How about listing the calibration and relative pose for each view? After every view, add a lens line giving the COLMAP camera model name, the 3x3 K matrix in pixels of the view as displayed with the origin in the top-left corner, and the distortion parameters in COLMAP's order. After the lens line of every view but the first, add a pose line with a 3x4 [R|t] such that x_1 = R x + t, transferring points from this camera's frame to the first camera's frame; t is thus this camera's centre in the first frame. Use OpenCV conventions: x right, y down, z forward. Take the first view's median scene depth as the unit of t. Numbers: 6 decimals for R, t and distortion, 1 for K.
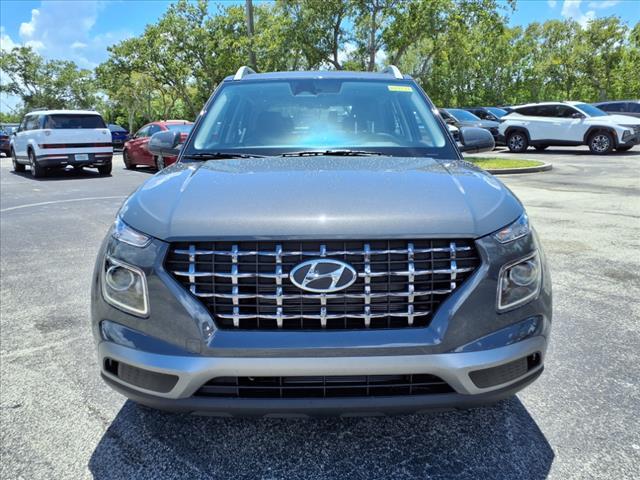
lens RADIAL K [[527.1, 0, 320.0], [0, 527.1, 240.0], [0, 0, 1]] dist [0.049614, -0.048539]
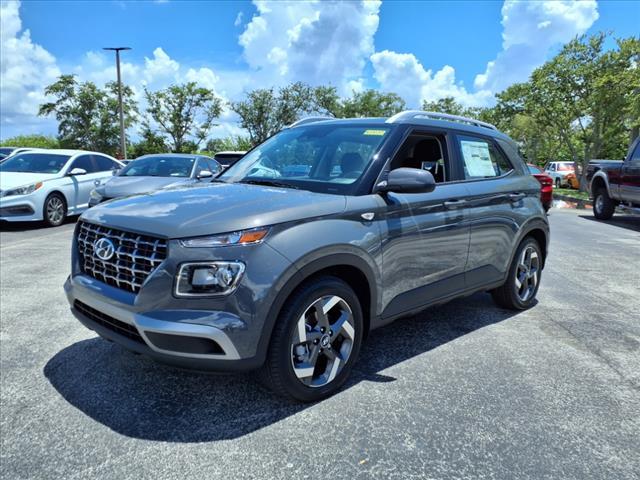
lens RADIAL K [[527.1, 0, 320.0], [0, 527.1, 240.0], [0, 0, 1]] dist [0.049614, -0.048539]
pose [[0.700439, 0.125390, -0.702611, 0.141792], [-0.177205, 0.984173, -0.001019, -0.006533], [0.691363, 0.125220, 0.711573, 0.025937]]
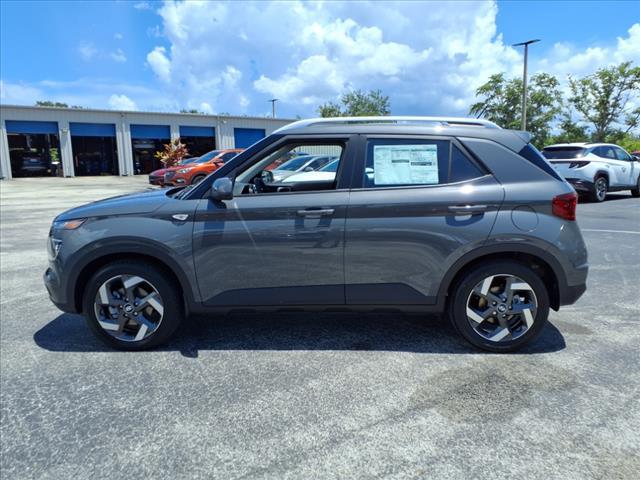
lens RADIAL K [[527.1, 0, 320.0], [0, 527.1, 240.0], [0, 0, 1]] dist [0.049614, -0.048539]
pose [[-0.064498, 0.173435, -0.982731, 0.224689], [-0.203924, 0.961710, 0.183109, -0.052519], [0.976860, 0.212213, -0.026661, 0.198559]]
